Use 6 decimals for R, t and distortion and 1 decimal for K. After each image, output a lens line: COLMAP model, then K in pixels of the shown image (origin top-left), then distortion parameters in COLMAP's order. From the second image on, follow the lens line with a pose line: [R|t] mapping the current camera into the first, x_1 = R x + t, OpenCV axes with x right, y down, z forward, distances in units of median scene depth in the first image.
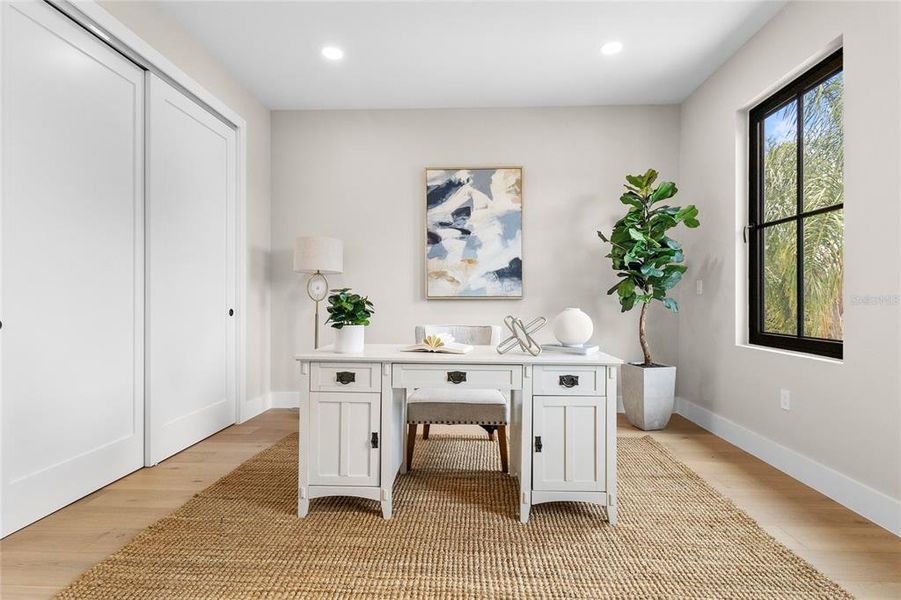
lens RADIAL K [[420.7, 0, 451.5], [0, 420.7, 299.7], [0, 0, 1]] dist [0.004129, 0.000765]
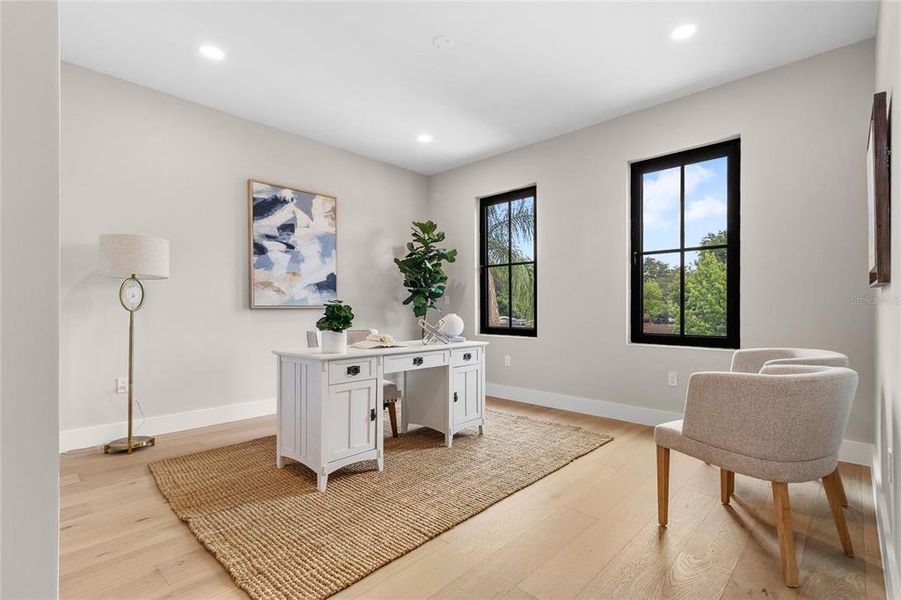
lens RADIAL K [[420.7, 0, 455.1], [0, 420.7, 305.8], [0, 0, 1]] dist [0.004129, 0.000765]
pose [[0.652851, 0.001425, 0.757485, -0.514776], [0.002516, 0.999989, -0.004050, -0.002271], [-0.757482, 0.004549, 0.652840, -0.033664]]
